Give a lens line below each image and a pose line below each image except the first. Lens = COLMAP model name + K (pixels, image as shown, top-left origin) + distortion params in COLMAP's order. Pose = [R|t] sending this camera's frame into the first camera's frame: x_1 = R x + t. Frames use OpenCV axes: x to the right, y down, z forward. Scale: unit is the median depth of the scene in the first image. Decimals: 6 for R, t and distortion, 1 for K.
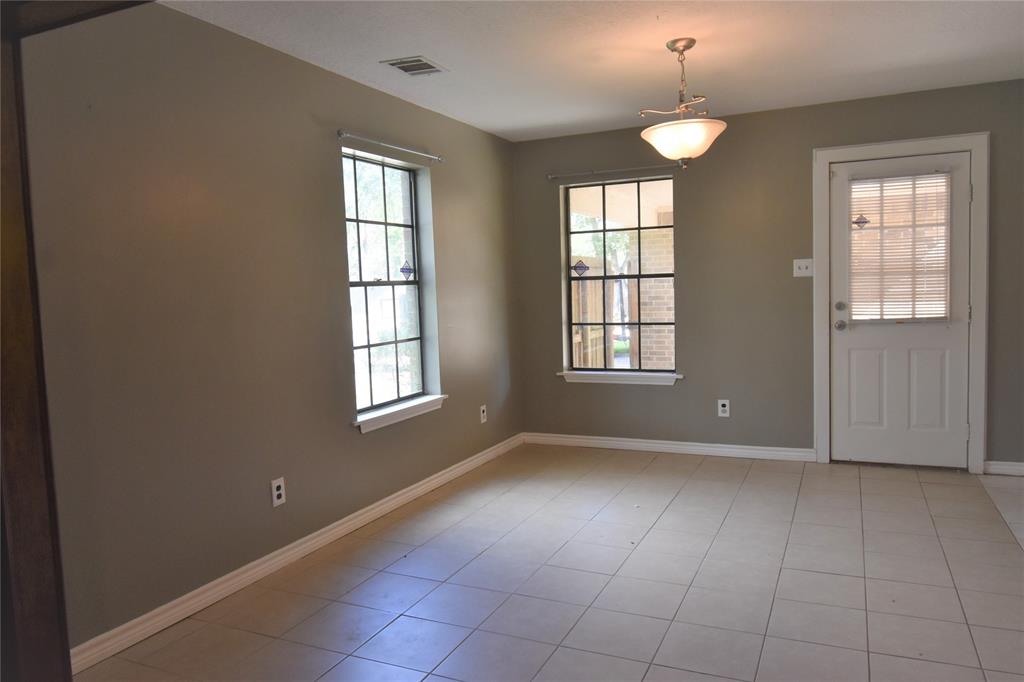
lens RADIAL K [[721.7, 0, 512.0], [0, 721.7, 341.0], [0, 0, 1]] dist [-0.009449, -0.003717]
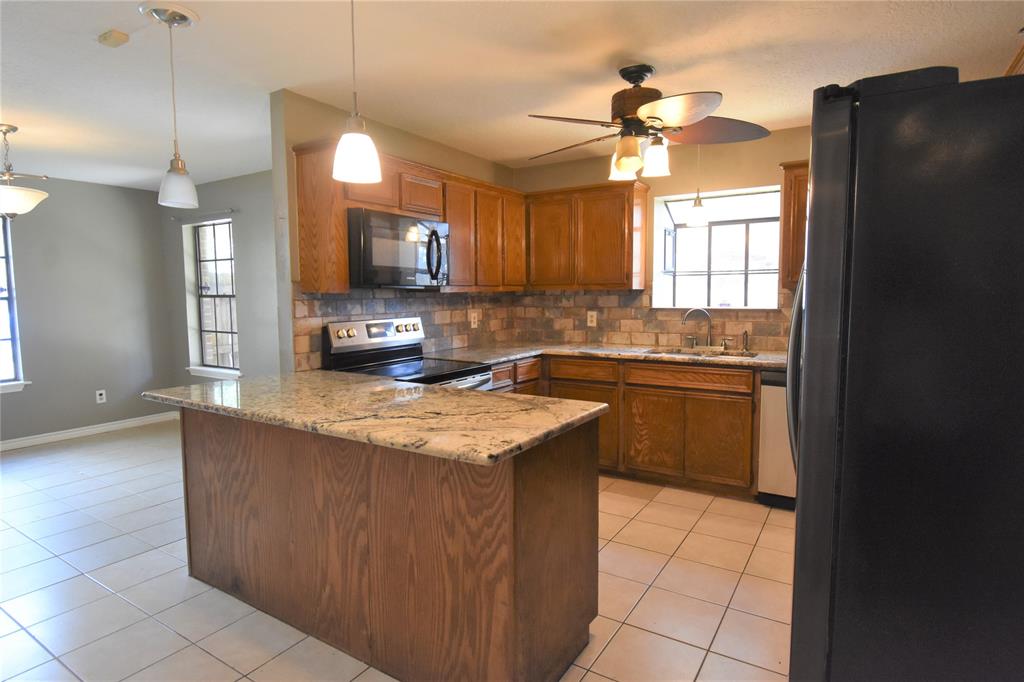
lens RADIAL K [[564.2, 0, 512.0], [0, 564.2, 341.0], [0, 0, 1]] dist [-0.004343, -0.002204]
pose [[0.990383, 0.036742, -0.133384, 0.940123], [-0.034657, 0.999239, 0.017922, -0.051691], [0.133941, -0.013127, 0.990902, 0.072157]]
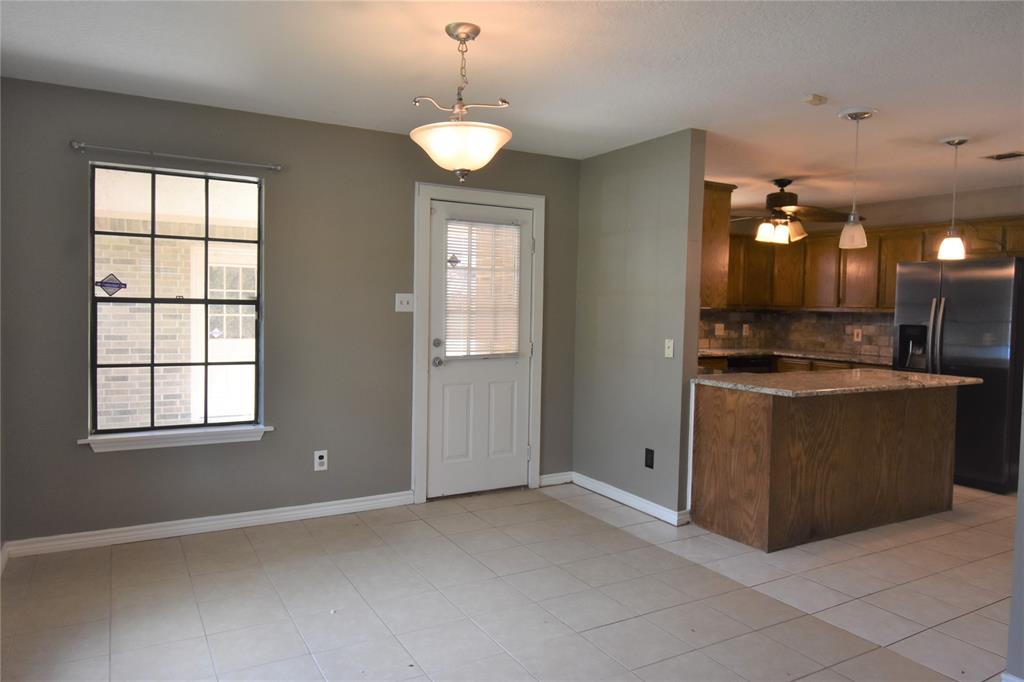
lens RADIAL K [[685.9, 0, 512.0], [0, 685.9, 341.0], [0, 0, 1]] dist [-0.003940, -0.002792]
pose [[0.573780, 0.001772, 0.819008, -0.267263], [0.024178, 0.999525, -0.019101, -0.030518], [-0.818653, 0.030762, 0.573464, 0.371130]]
